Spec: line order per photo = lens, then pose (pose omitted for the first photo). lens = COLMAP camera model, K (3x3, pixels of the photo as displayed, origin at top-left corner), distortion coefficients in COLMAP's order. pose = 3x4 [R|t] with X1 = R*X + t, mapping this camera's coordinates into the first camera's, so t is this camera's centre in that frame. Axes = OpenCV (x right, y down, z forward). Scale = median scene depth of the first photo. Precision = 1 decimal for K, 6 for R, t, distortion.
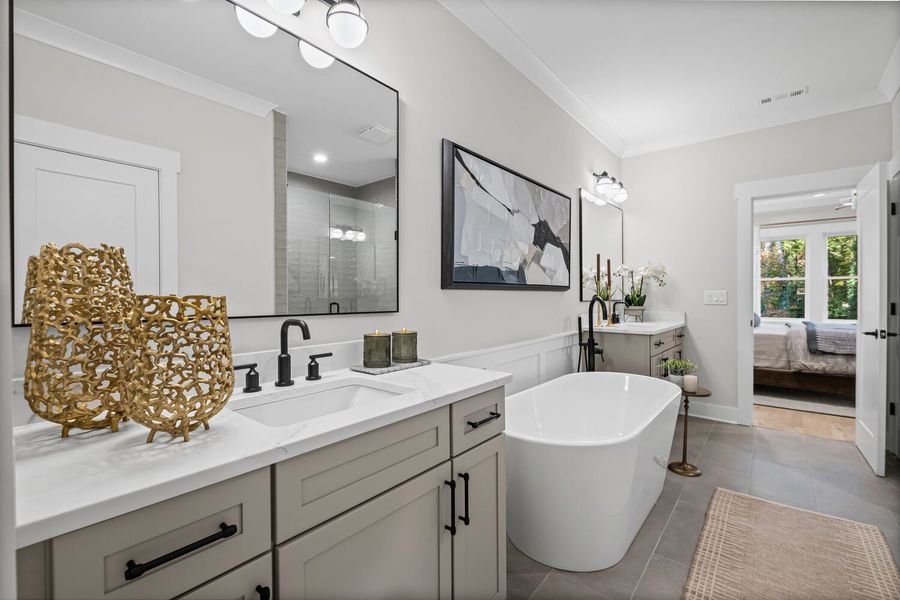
lens RADIAL K [[397.4, 0, 449.8], [0, 397.4, 300.6], [0, 0, 1]] dist [0.005540, -0.005077]
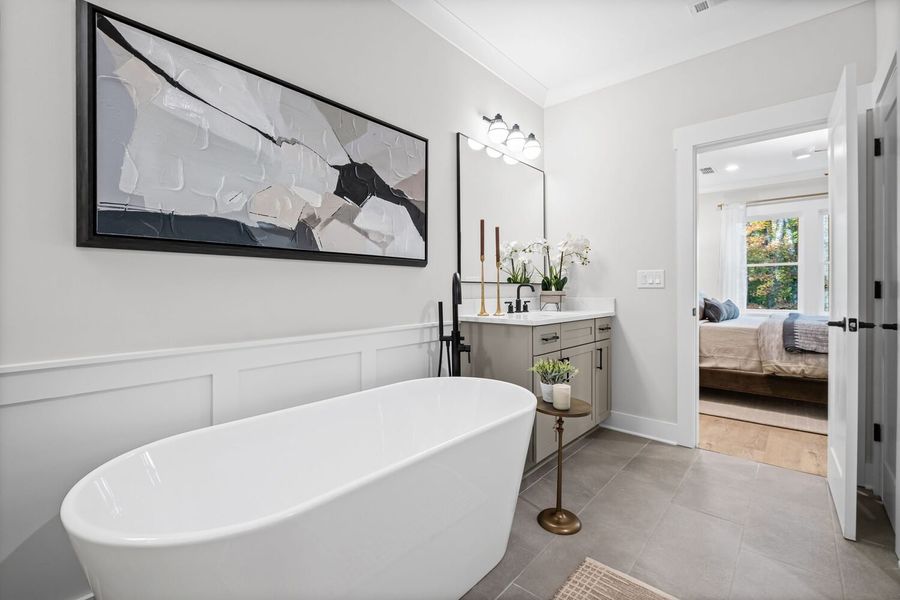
lens RADIAL K [[397.4, 0, 451.1], [0, 397.4, 294.9], [0, 0, 1]] dist [0.005540, -0.005077]
pose [[0.999549, -0.000234, -0.030035, 0.364033], [0.000144, 0.999995, -0.003003, 0.030415], [0.030035, 0.002998, 0.999544, 0.262272]]
